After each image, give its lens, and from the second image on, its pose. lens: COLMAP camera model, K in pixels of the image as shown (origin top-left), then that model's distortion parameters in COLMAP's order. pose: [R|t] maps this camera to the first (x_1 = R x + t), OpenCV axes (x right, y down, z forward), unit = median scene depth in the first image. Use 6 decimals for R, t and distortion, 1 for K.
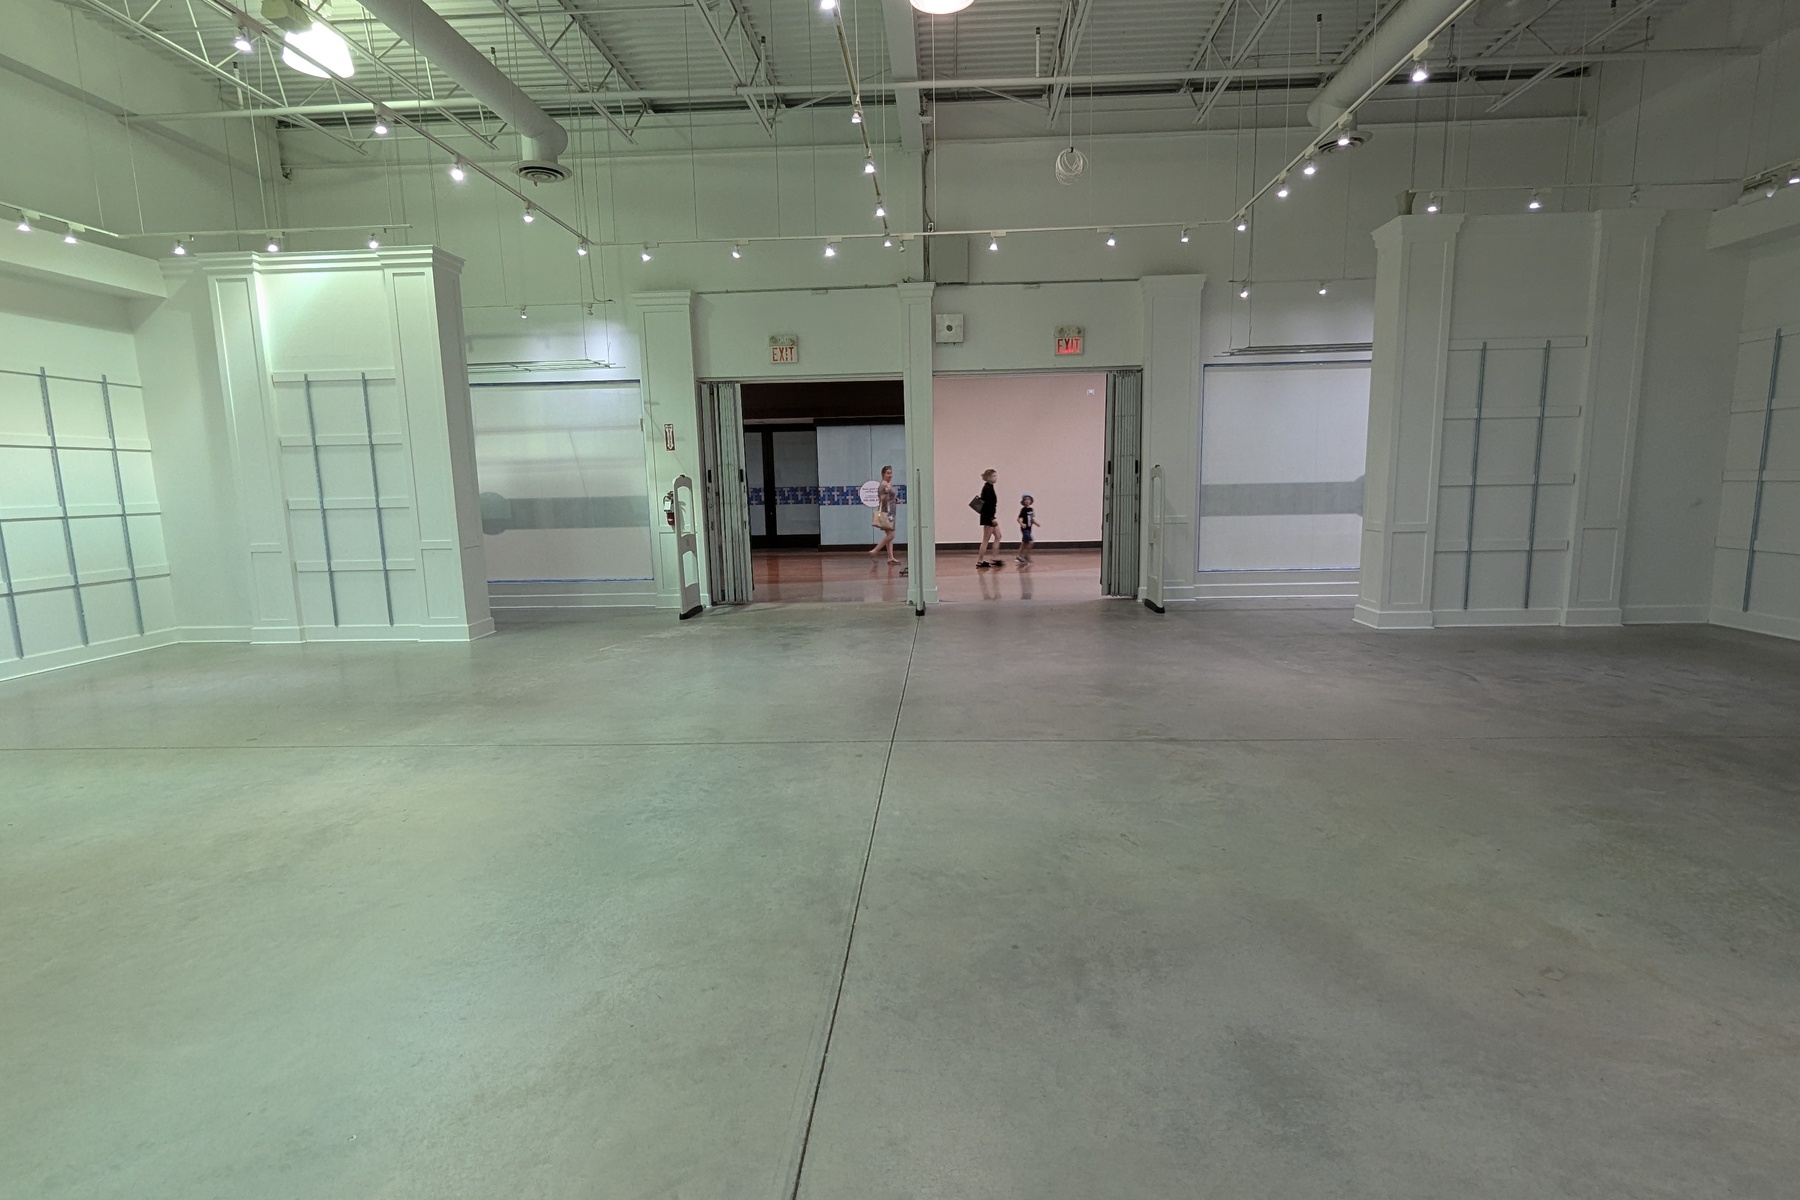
lens RADIAL K [[881.7, 0, 914.2], [0, 881.7, 607.8], [0, 0, 1]] dist [-0.000287, 0.000640]
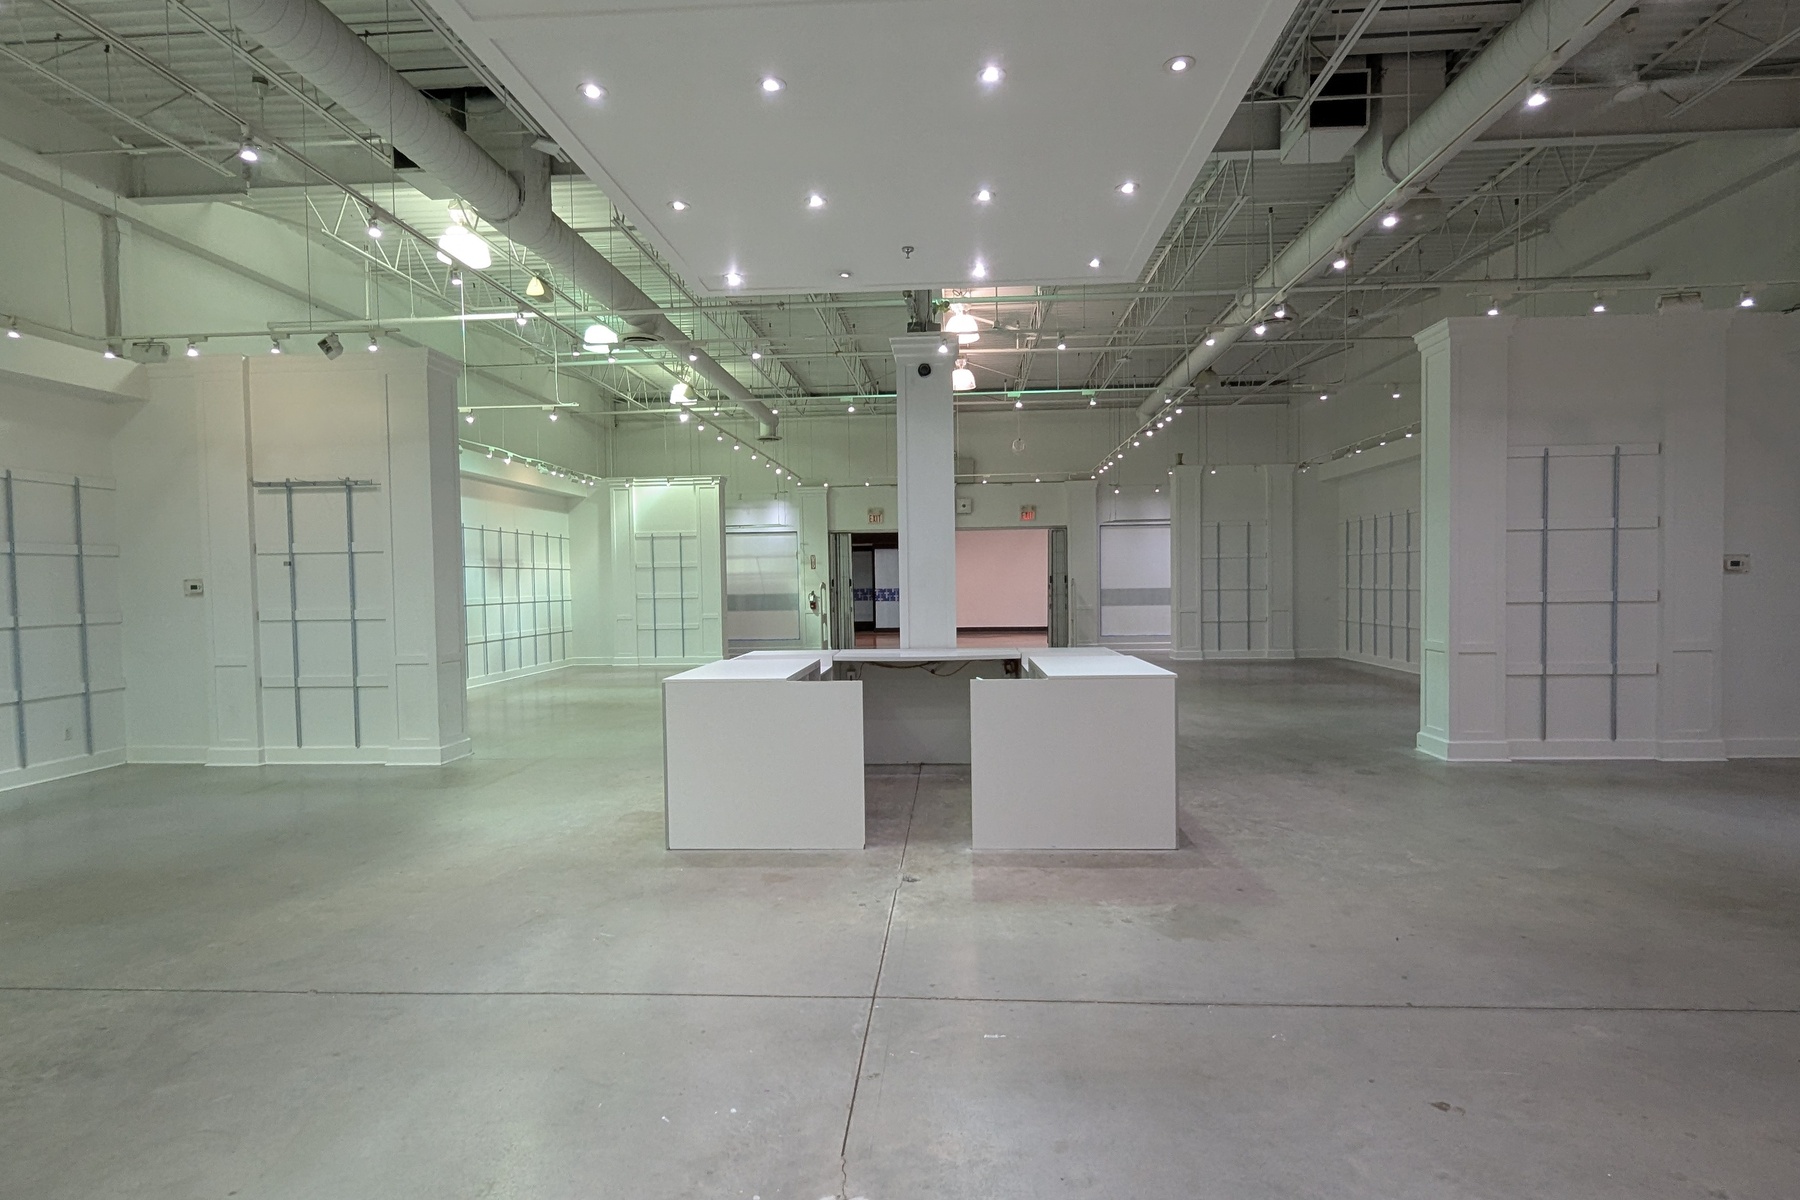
lens RADIAL K [[881.7, 0, 910.7], [0, 881.7, 617.4], [0, 0, 1]] dist [-0.000287, 0.000640]
pose [[0.999851, 0.005581, -0.016305, -0.047509], [-0.007241, 0.994594, -0.103592, 0.131726], [0.015639, 0.103694, 0.994486, -0.967997]]
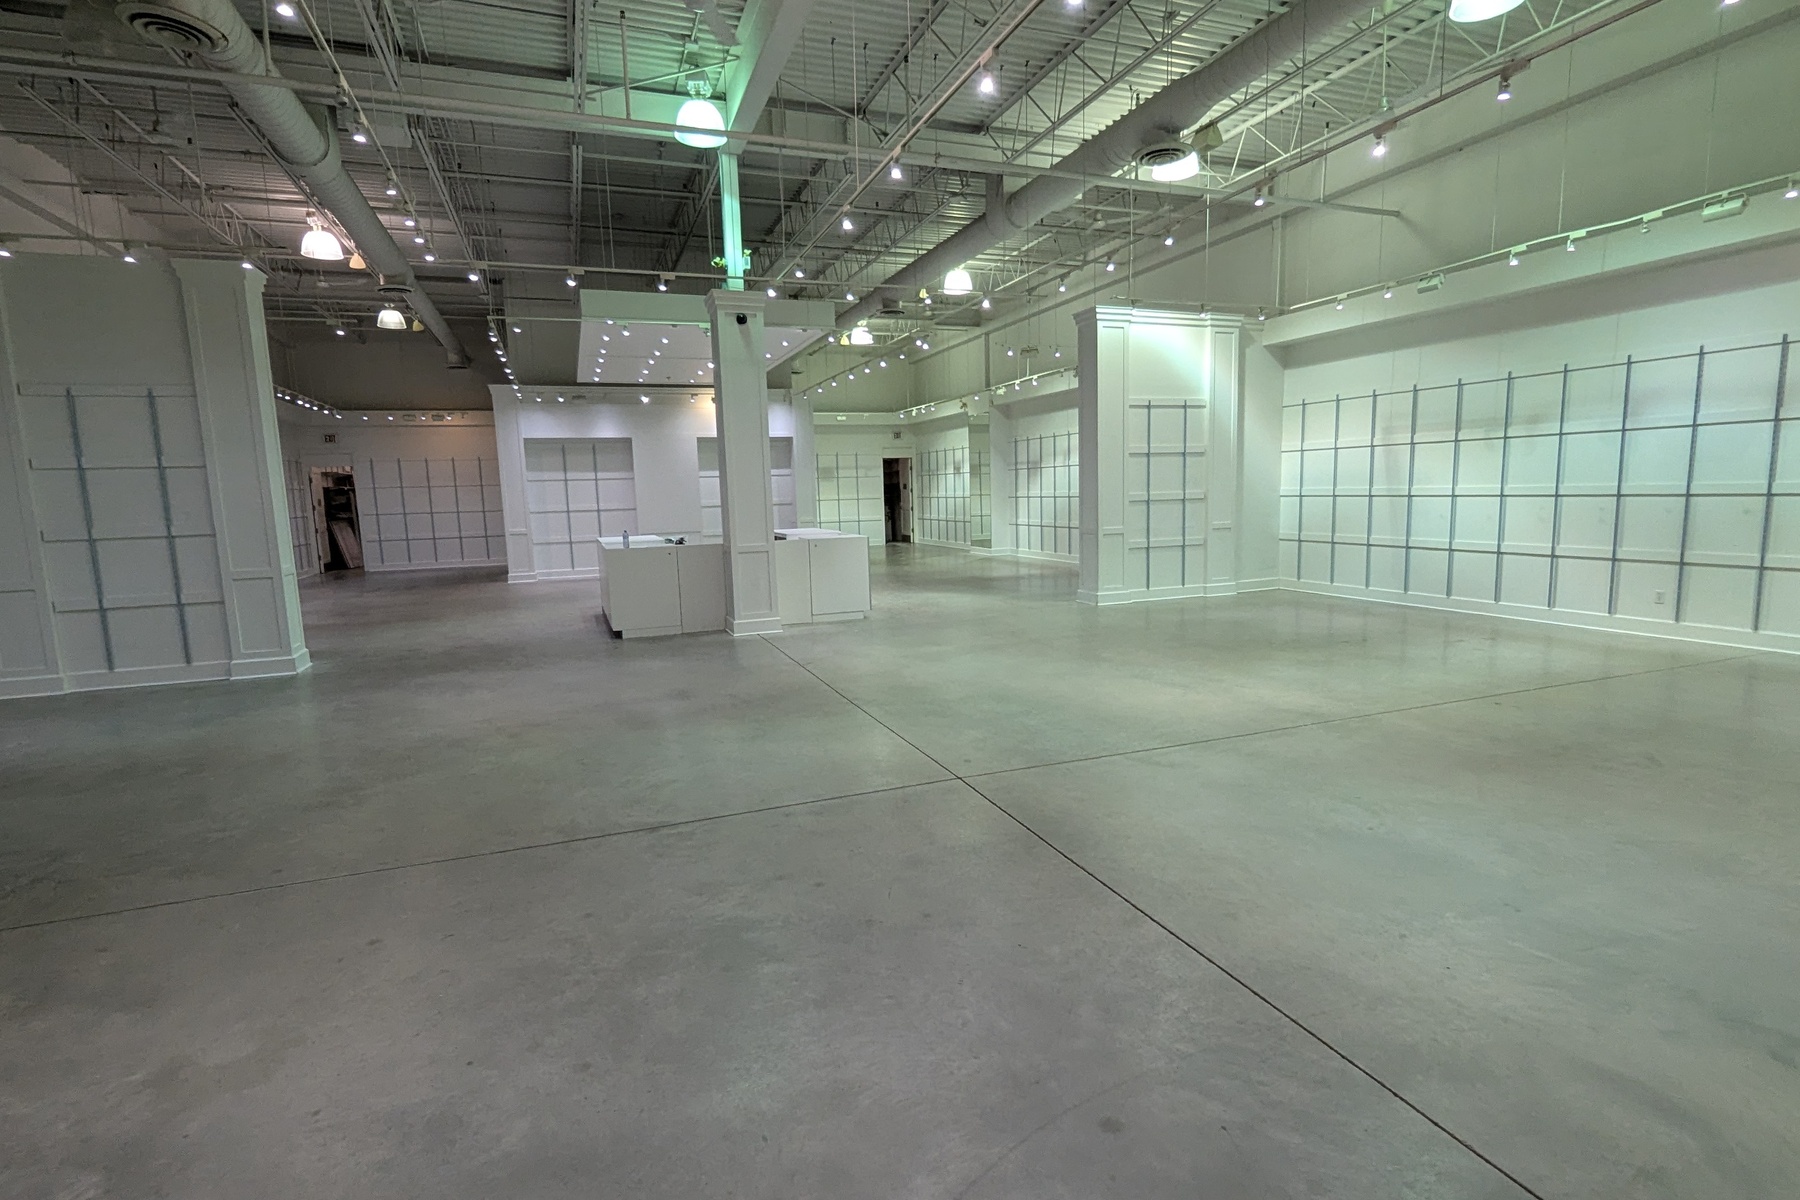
lens RADIAL K [[881.7, 0, 911.5], [0, 881.7, 610.2], [0, 0, 1]] dist [-0.000287, 0.000640]
pose [[-0.916249, 0.099988, -0.387930, 0.209786], [-0.011296, 0.961519, 0.274508, -0.157870], [0.400449, 0.255899, -0.879862, 1.000840]]
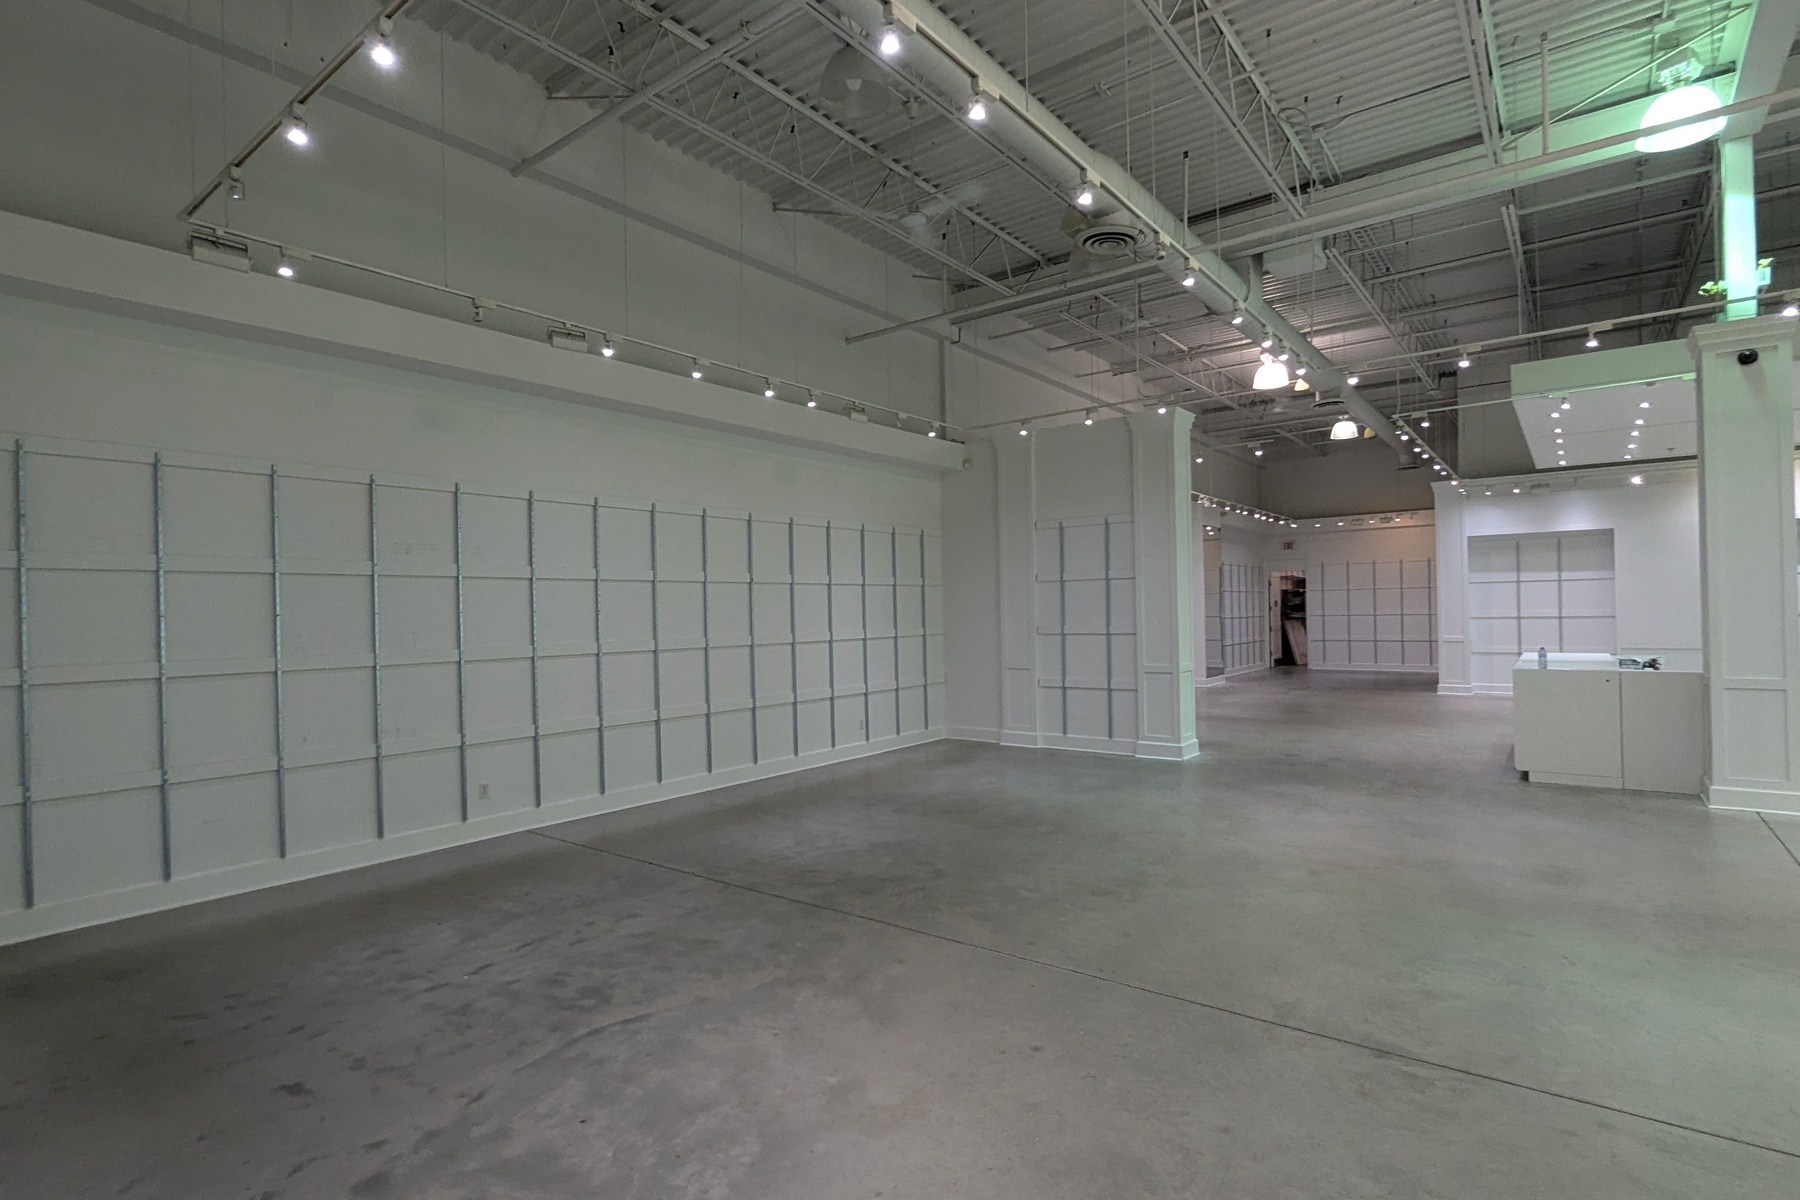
lens RADIAL K [[881.7, 0, 911.3], [0, 881.7, 606.9], [0, 0, 1]] dist [-0.000287, 0.000640]
pose [[-0.818344, 0.038332, 0.573448, 0.109879], [0.118156, 0.987681, 0.102594, -0.152784], [-0.562451, 0.151714, -0.812792, 0.932468]]
